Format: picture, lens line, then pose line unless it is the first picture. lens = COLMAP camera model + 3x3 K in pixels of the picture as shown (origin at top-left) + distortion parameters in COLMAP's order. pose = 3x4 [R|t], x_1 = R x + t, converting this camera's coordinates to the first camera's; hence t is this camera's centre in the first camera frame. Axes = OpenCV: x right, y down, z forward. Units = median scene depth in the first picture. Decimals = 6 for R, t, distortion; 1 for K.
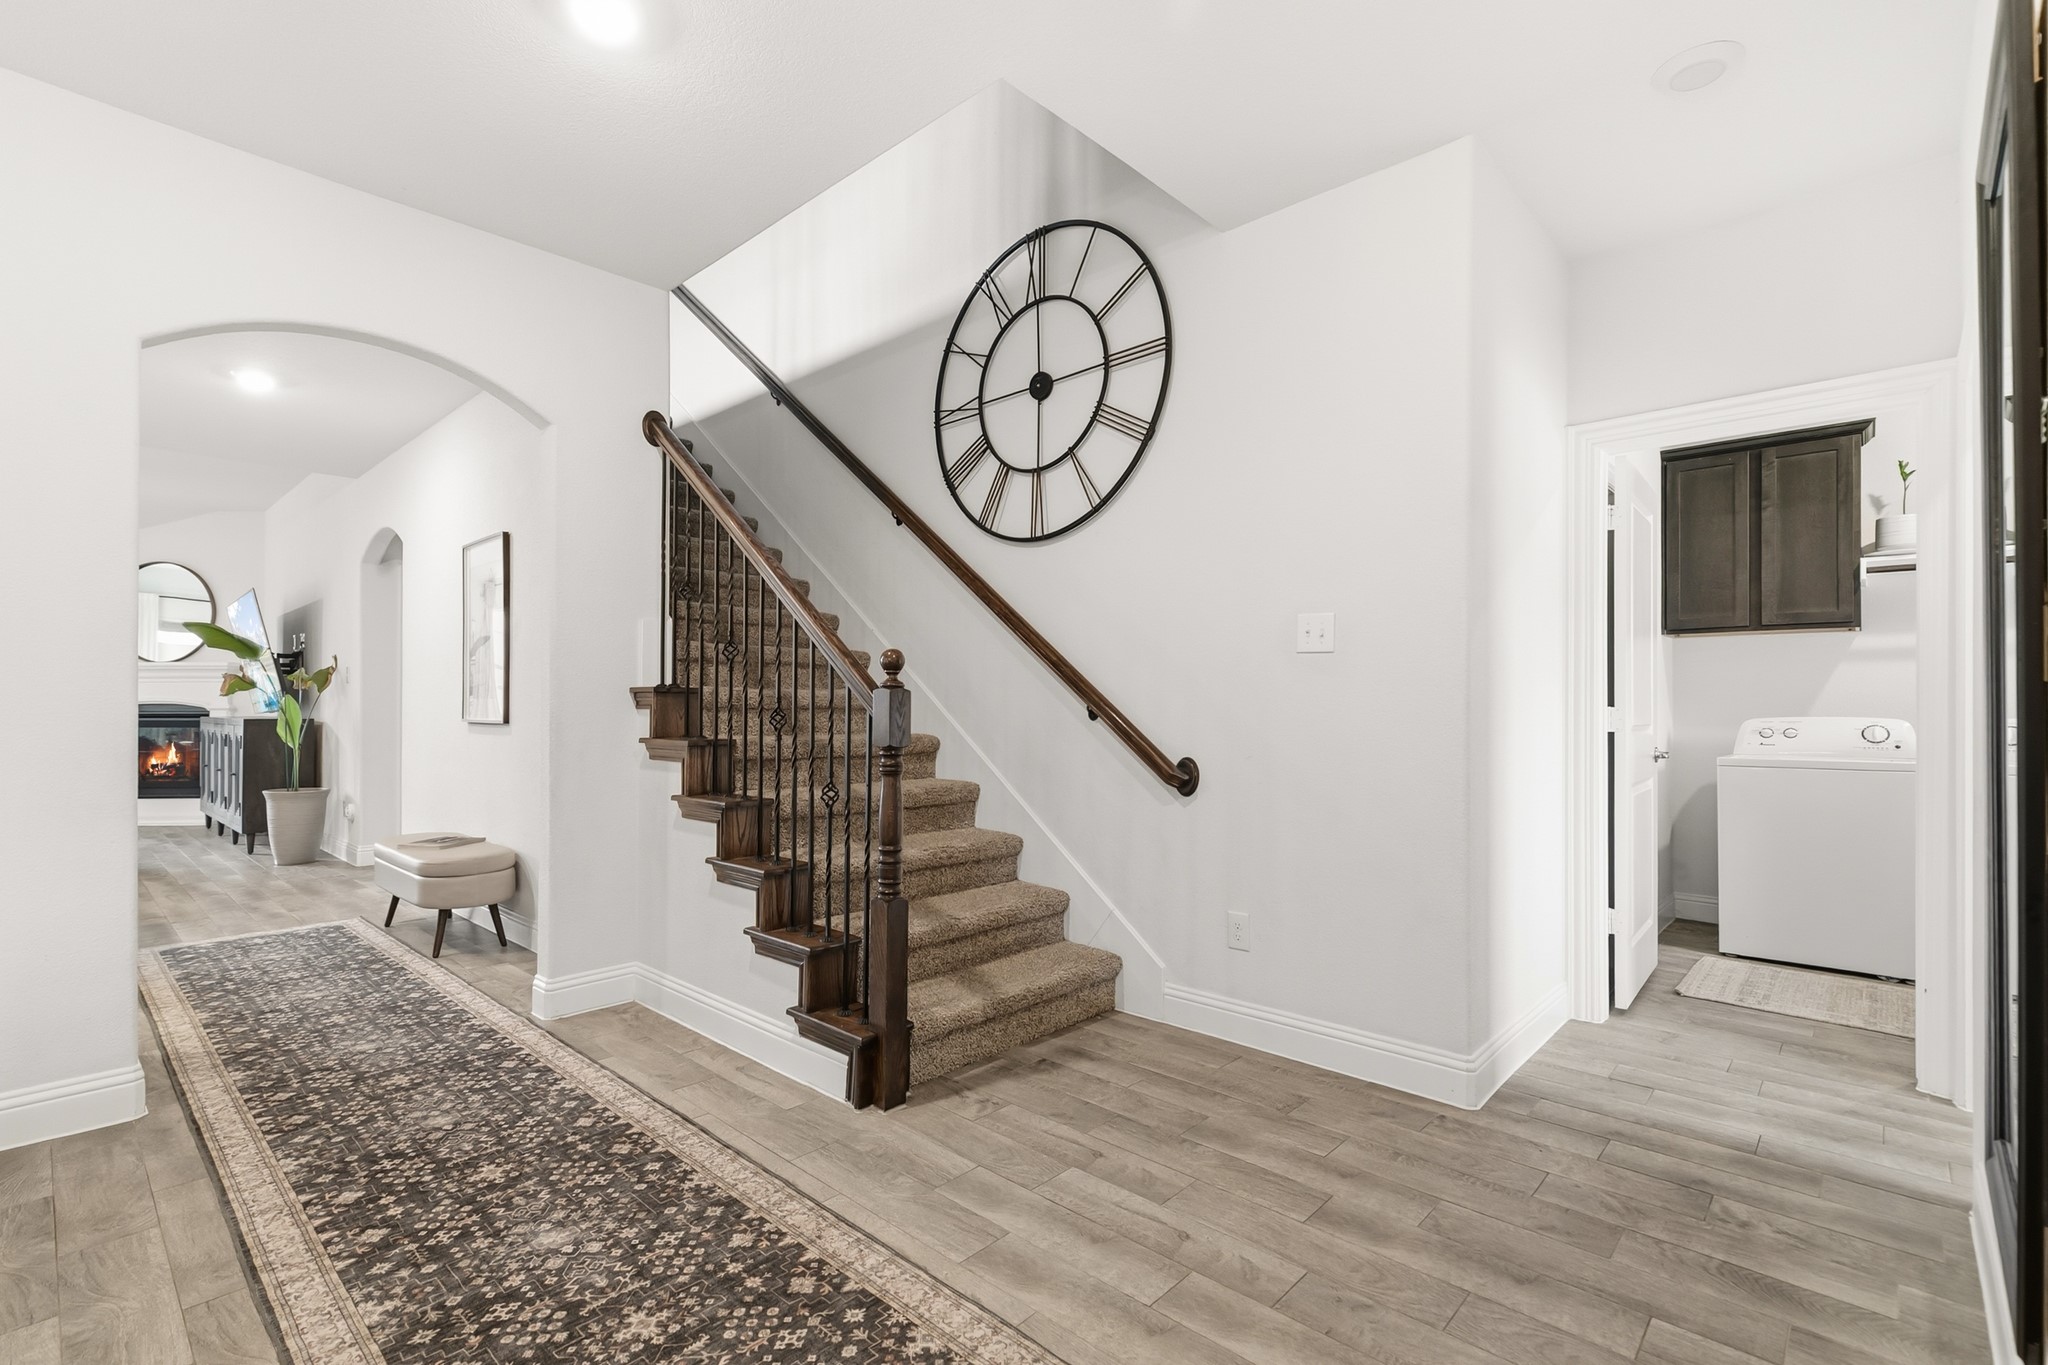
lens RADIAL K [[925.1, 0, 1016.8], [0, 925.1, 697.8], [0, 0, 1]] dist [0.008292, -0.001426]
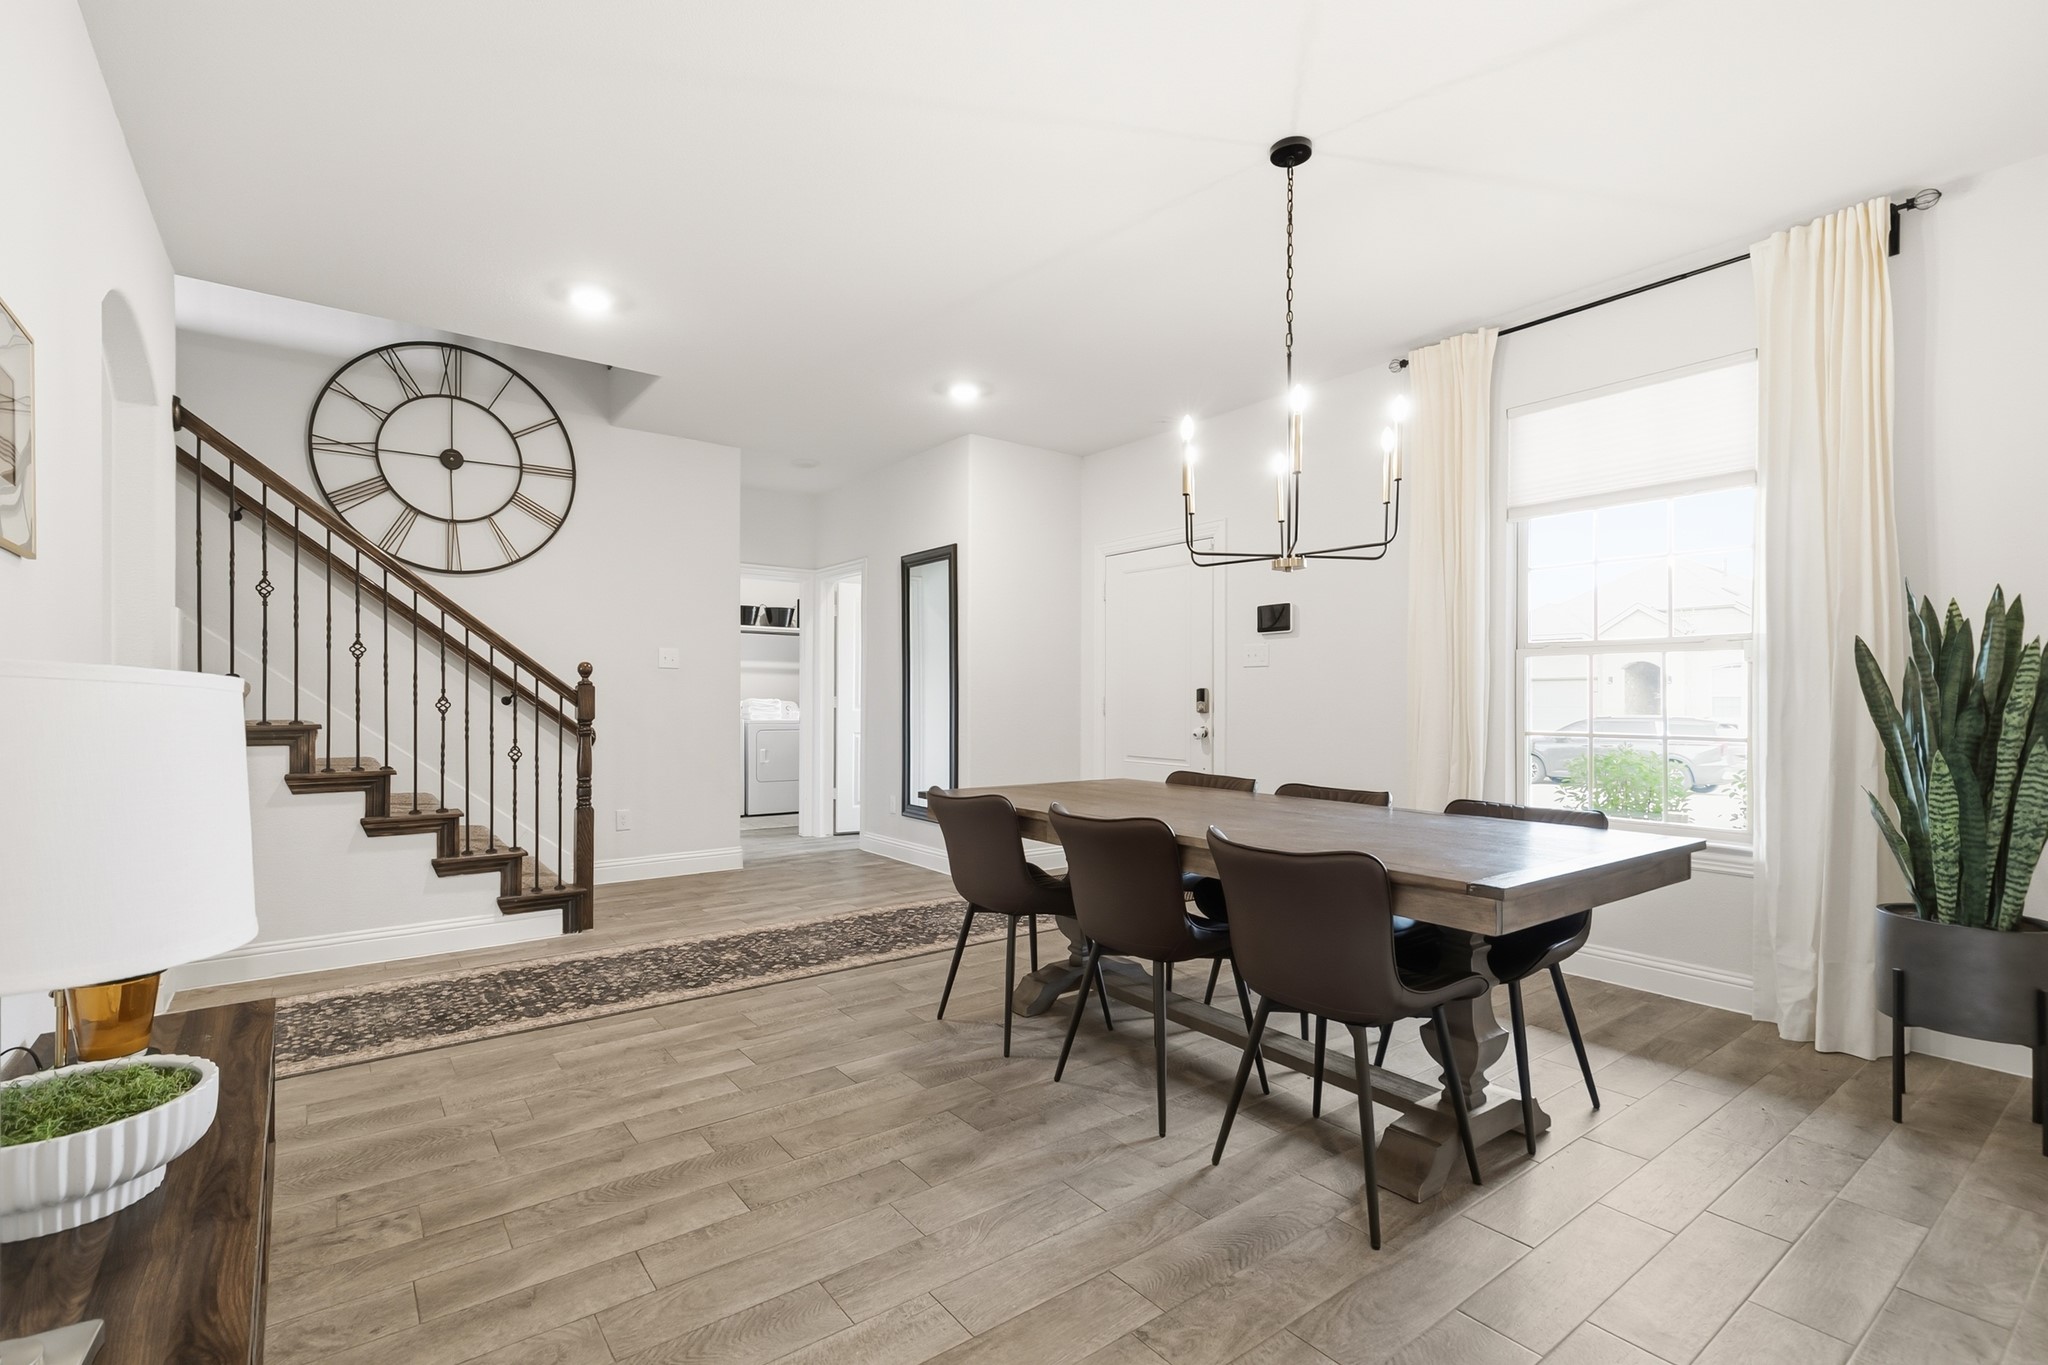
lens RADIAL K [[925.1, 0, 1021.0], [0, 925.1, 693.6], [0, 0, 1]] dist [0.008292, -0.001426]
pose [[0.165888, 0.002437, 0.986142, -1.206053], [-0.006095, 0.999980, -0.001445, 0.003319], [-0.986126, -0.005770, 0.165899, -0.052686]]
